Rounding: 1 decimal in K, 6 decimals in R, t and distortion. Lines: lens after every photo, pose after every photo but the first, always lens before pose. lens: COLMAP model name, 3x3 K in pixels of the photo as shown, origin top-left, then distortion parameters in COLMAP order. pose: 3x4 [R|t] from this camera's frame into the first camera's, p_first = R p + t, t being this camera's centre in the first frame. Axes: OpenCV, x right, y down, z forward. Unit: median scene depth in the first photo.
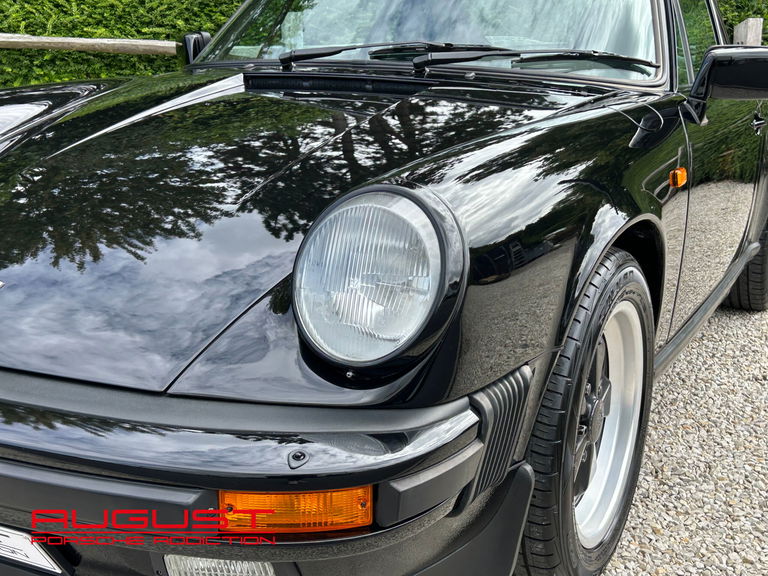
lens RADIAL K [[1004.7, 0, 381.4], [0, 1004.7, 289.4], [0, 0, 1]] dist [0.019426, 0.000000]
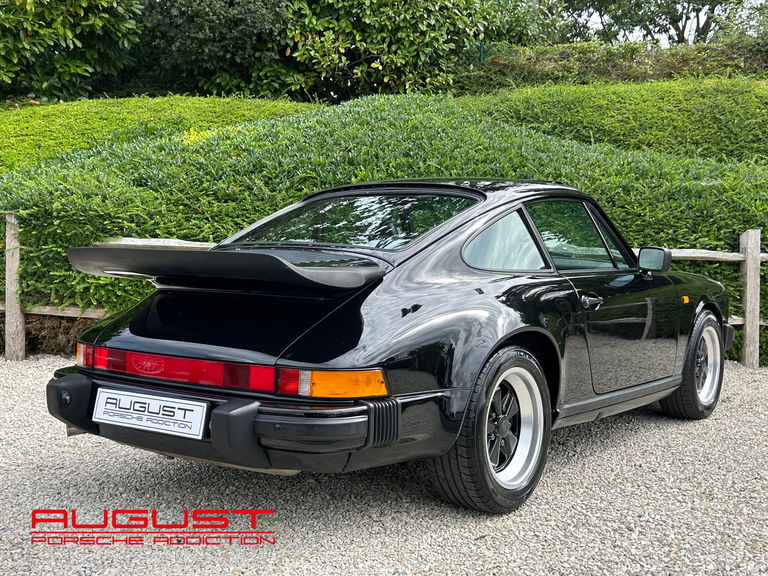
lens RADIAL K [[944.5, 0, 384.8], [0, 944.5, 290.5], [0, 0, 1]] dist [0.081495, 0.000000]
pose [[0.981250, 0.008265, -0.192560, 0.170919], [-0.045917, 0.980339, -0.191906, 0.075110], [0.187188, 0.197150, 0.962337, -0.293302]]
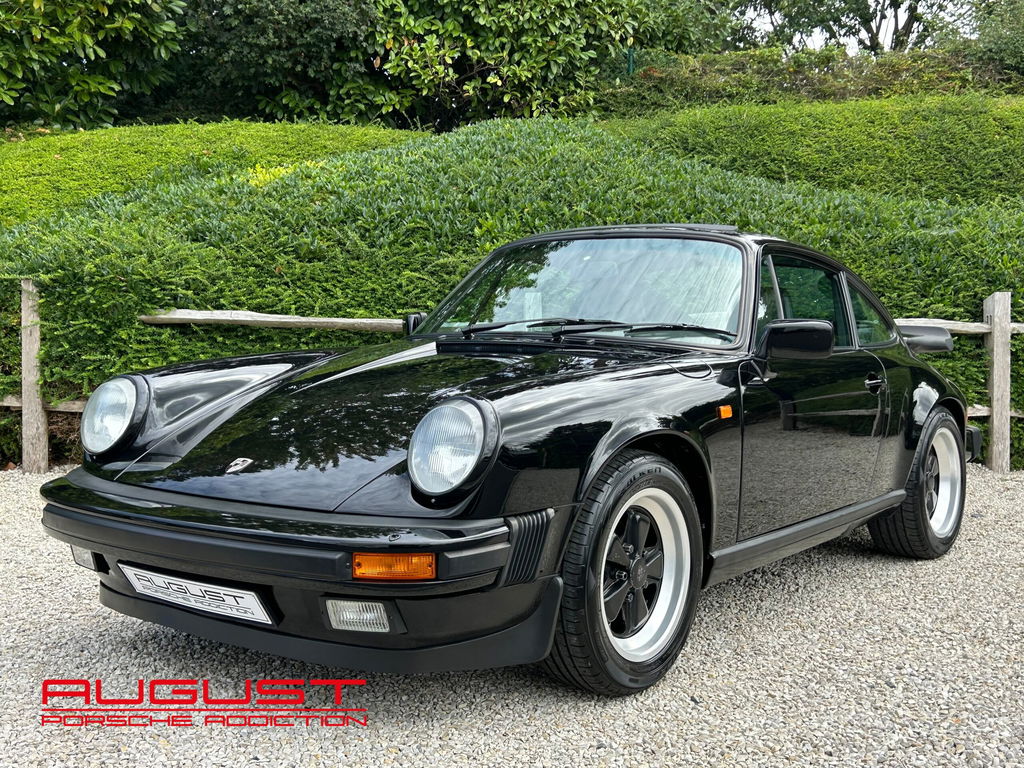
lens RADIAL K [[1239.4, 0, 512.6], [0, 1239.4, 383.8], [0, 0, 1]] dist [0.076243, 0.000000]
pose [[0.985382, 0.000154, -0.170362, 0.127085], [-0.032347, 0.981977, -0.186211, 0.075683], [0.167263, 0.188999, 0.967627, -0.300218]]
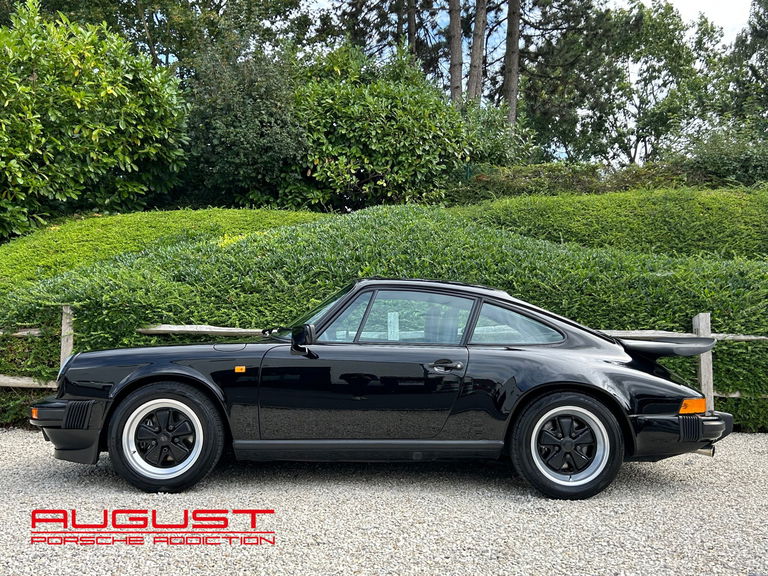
lens RADIAL K [[775.3, 0, 384.5], [0, 775.3, 295.7], [0, 0, 1]] dist [0.096248, 0.000000]
pose [[0.978506, -0.020094, -0.205237, 0.174683], [-0.040294, 0.957427, -0.285849, 0.069681], [0.202243, 0.287975, 0.936038, -0.229757]]
